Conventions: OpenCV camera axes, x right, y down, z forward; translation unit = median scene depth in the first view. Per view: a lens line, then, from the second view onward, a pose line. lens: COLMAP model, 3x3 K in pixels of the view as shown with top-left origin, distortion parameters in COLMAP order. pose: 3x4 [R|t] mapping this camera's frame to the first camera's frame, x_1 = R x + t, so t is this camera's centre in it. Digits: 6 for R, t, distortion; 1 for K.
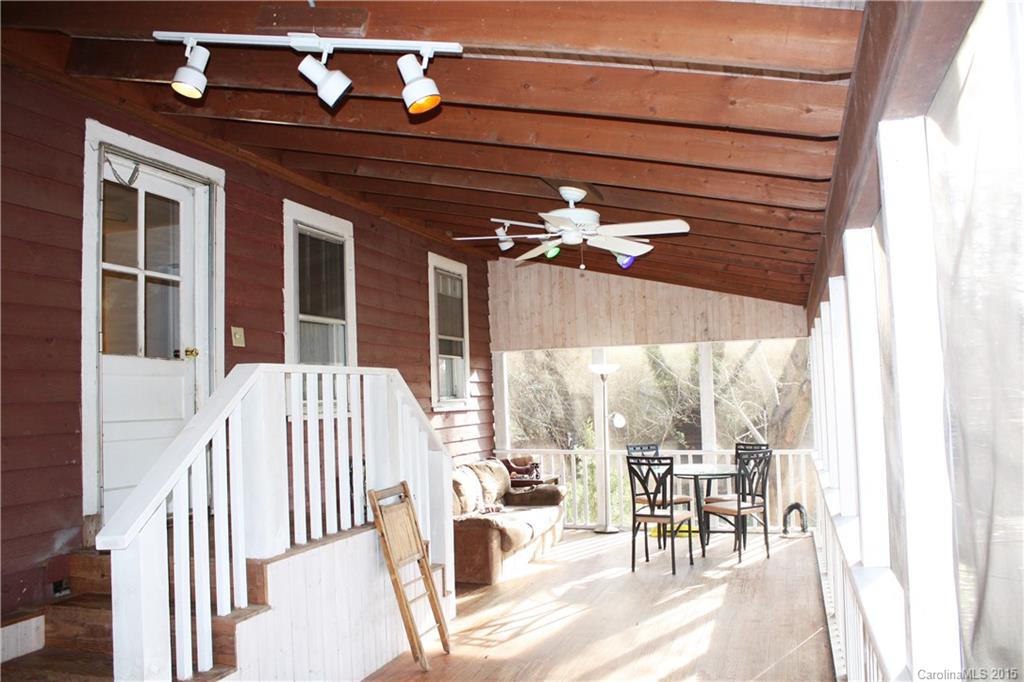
lens RADIAL K [[850.4, 0, 512.0], [0, 850.4, 341.0], [0, 0, 1]] dist [-0.066841, -0.005644]
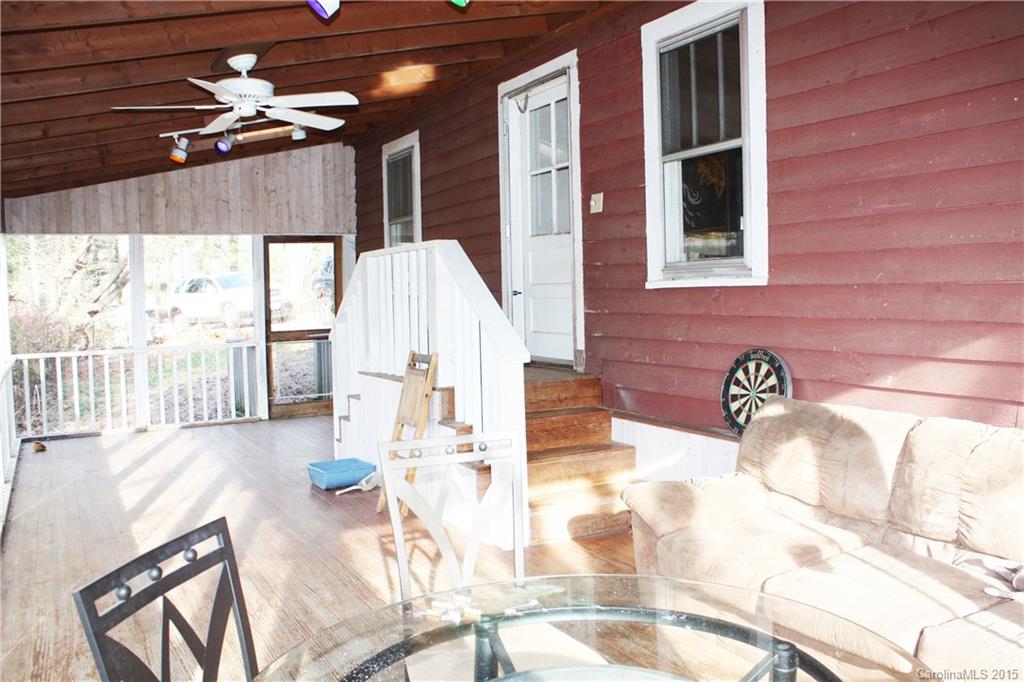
lens RADIAL K [[850.4, 0, 512.0], [0, 850.4, 341.0], [0, 0, 1]] dist [-0.066841, -0.005644]
pose [[-0.686926, 0.098999, -0.719953, 0.520522], [0.094719, 0.994424, 0.046368, 0.108344], [0.720529, -0.036342, -0.692472, 1.664339]]
